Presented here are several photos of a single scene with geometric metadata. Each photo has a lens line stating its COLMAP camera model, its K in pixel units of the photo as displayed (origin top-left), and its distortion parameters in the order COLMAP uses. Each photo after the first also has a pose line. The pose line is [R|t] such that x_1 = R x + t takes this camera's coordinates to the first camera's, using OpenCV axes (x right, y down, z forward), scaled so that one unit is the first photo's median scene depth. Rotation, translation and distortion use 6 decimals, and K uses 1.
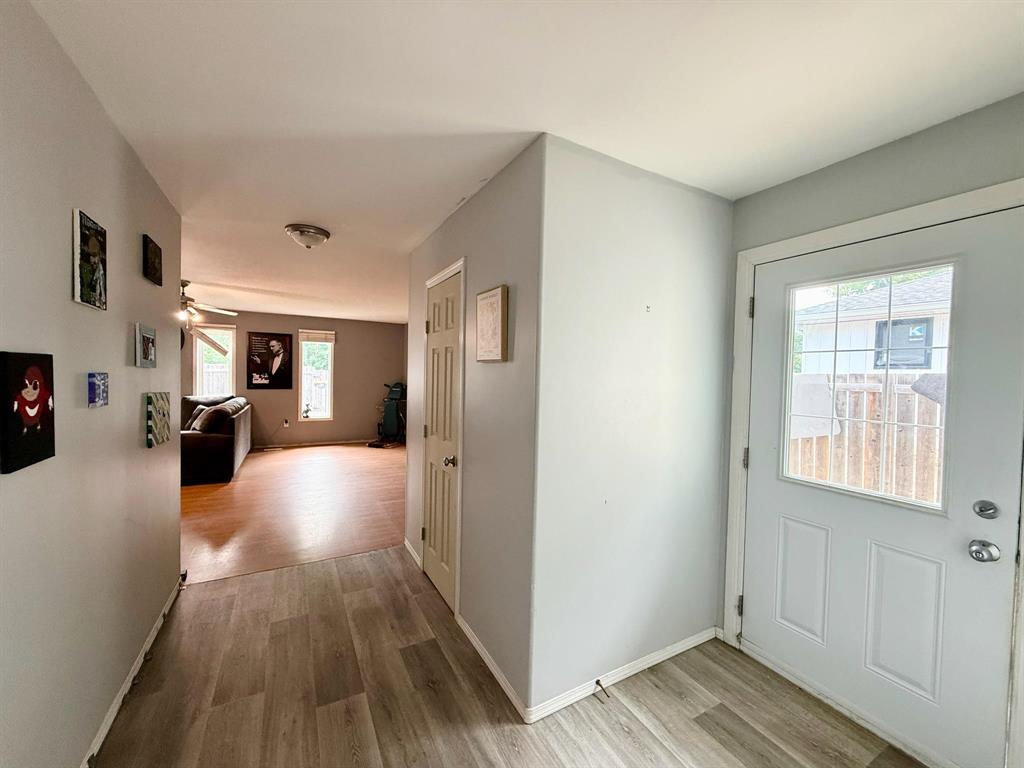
lens RADIAL K [[407.6, 0, 508.3], [0, 407.6, 381.5], [0, 0, 1]] dist [-0.000327, -0.000287]
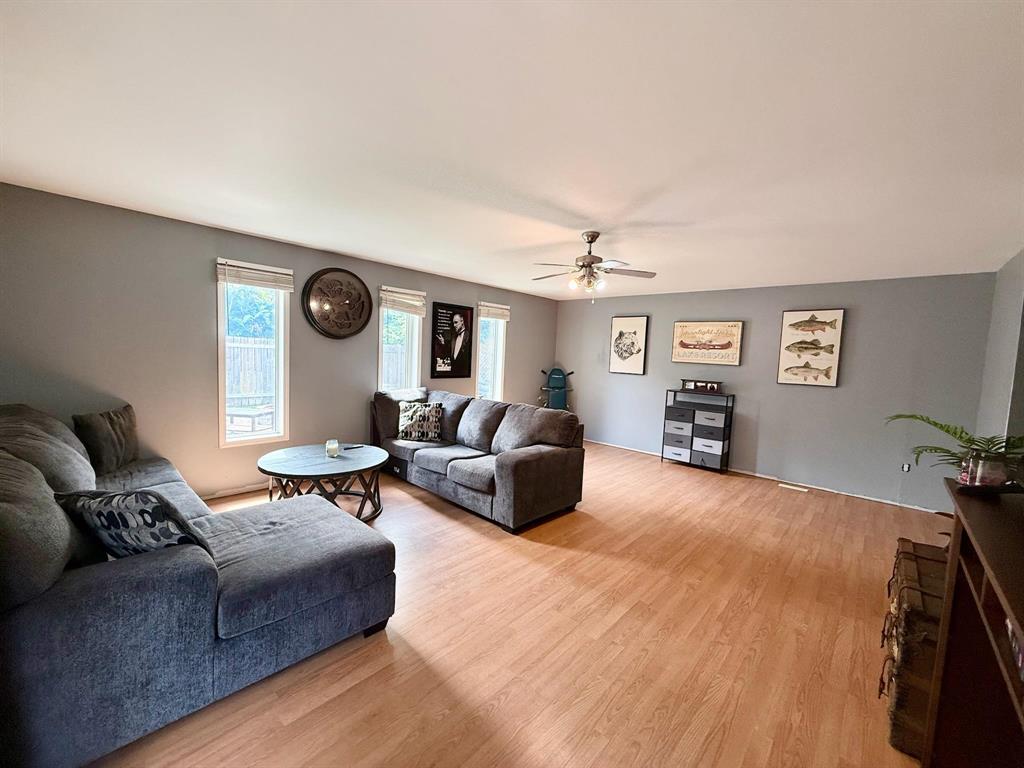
lens RADIAL K [[407.6, 0, 511.8], [0, 407.6, 382.5], [0, 0, 1]] dist [-0.000327, -0.000287]
pose [[0.940507, -0.002221, 0.339768, -0.737739], [-0.020766, 0.997733, 0.064007, -0.024928], [-0.339140, -0.067255, 0.938329, 0.238840]]
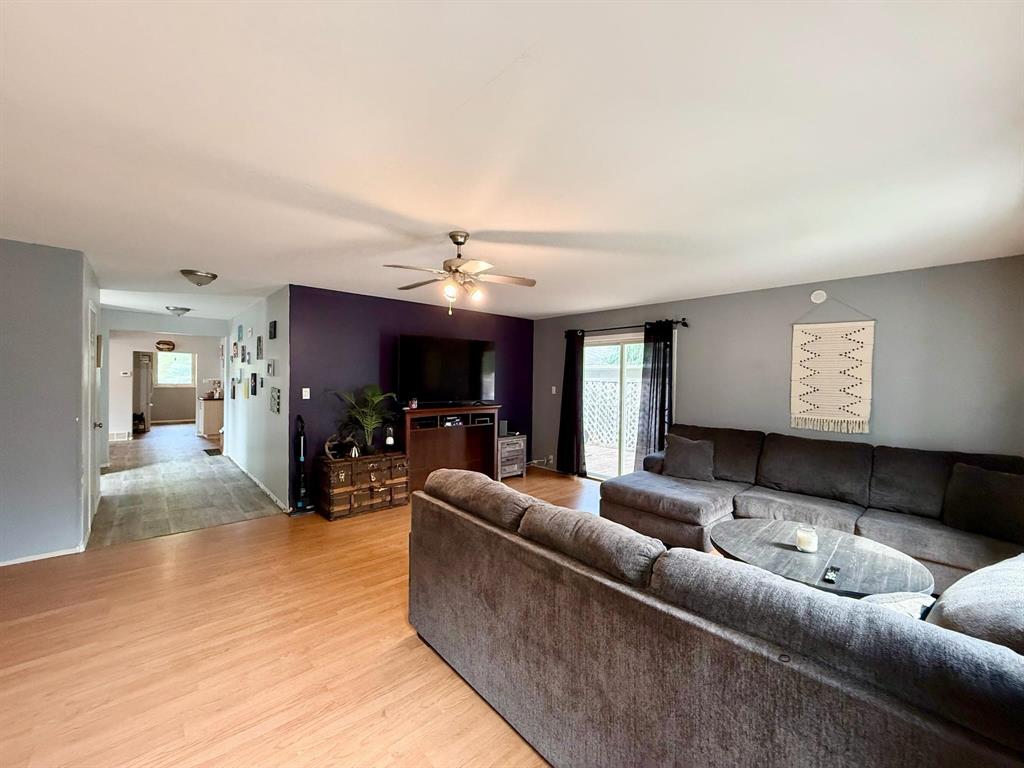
lens RADIAL K [[407.6, 0, 510.5], [0, 407.6, 384.6], [0, 0, 1]] dist [-0.000327, -0.000287]
pose [[-0.967946, -0.032184, -0.249086, -0.465576], [-0.039280, 0.998950, 0.023568, -0.031220], [0.248066, 0.032597, -0.968194, 1.008191]]
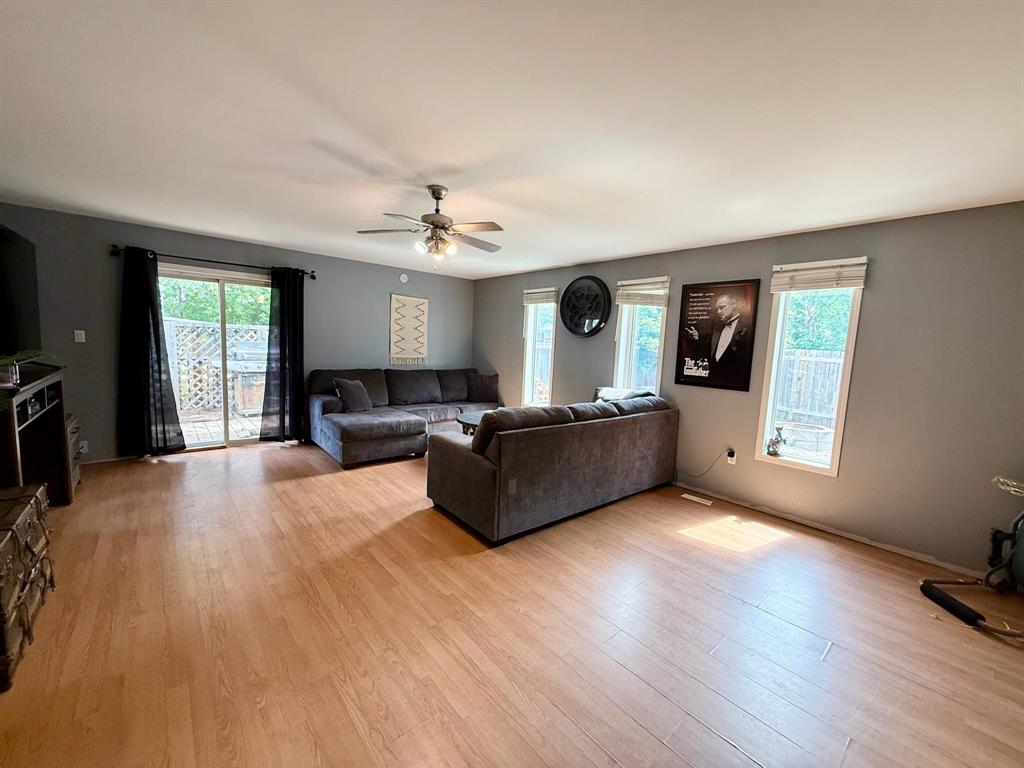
lens RADIAL K [[407.6, 0, 509.7], [0, 407.6, 385.2], [0, 0, 1]] dist [-0.000327, -0.000287]
pose [[0.223669, 0.092577, -0.970259, -0.119502], [-0.055871, 0.995060, 0.082064, -0.014157], [0.973062, 0.035854, 0.227737, 0.617680]]
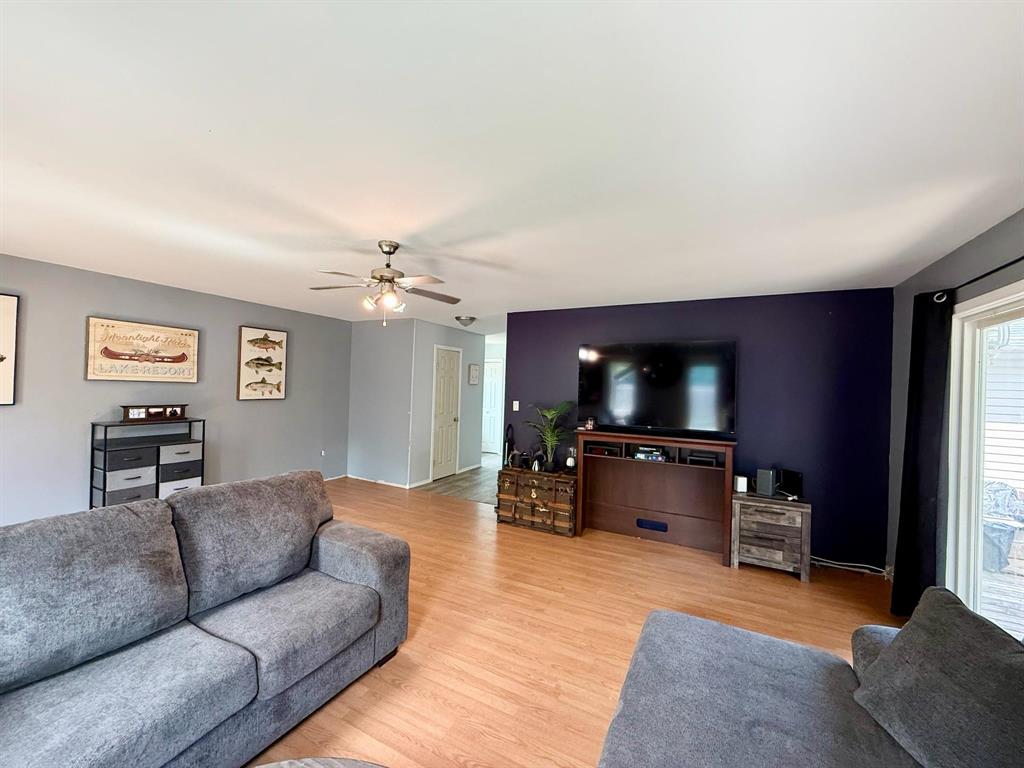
lens RADIAL K [[407.6, 0, 508.3], [0, 407.6, 385.6], [0, 0, 1]] dist [-0.000327, -0.000287]
pose [[-0.567731, -0.037357, 0.822366, -0.876858], [-0.031579, 0.999223, 0.023589, -0.041906], [-0.822608, -0.012578, -0.568469, 0.750893]]
